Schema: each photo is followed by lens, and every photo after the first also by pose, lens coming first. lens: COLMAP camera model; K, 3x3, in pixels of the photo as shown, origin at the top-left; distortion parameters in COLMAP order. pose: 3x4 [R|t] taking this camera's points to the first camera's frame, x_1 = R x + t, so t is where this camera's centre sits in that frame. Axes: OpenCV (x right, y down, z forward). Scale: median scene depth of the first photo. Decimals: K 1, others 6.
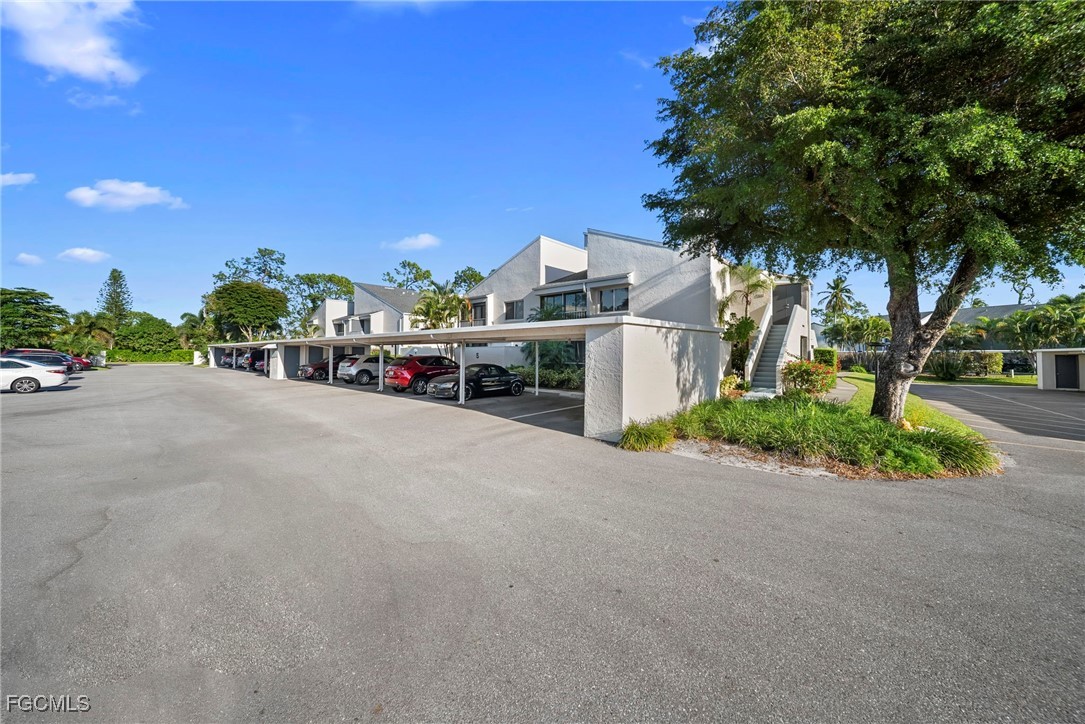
lens RADIAL K [[383.4, 0, 543.3], [0, 383.4, 341.8], [0, 0, 1]] dist [-0.002492, -0.000505]
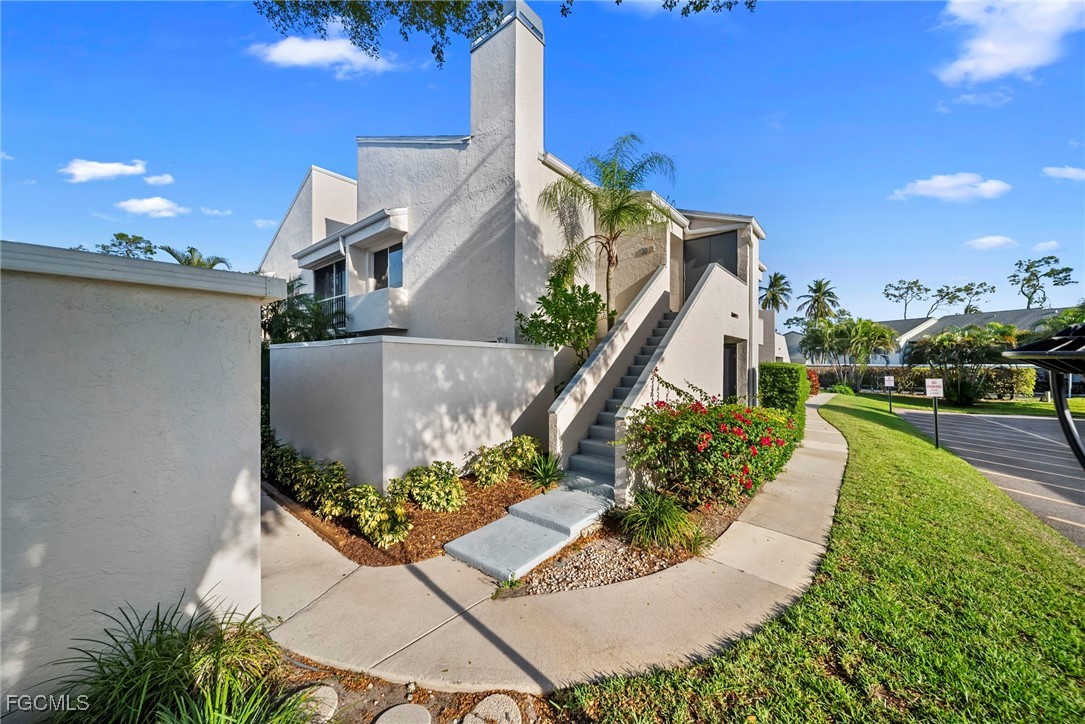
lens RADIAL K [[383.4, 0, 541.8], [0, 383.4, 359.7], [0, 0, 1]] dist [-0.002492, -0.000505]
pose [[0.999649, 0.004357, 0.026148, 0.224377], [-0.004864, 0.999801, 0.019356, 0.002308], [-0.026059, -0.019476, 0.999471, 0.280350]]
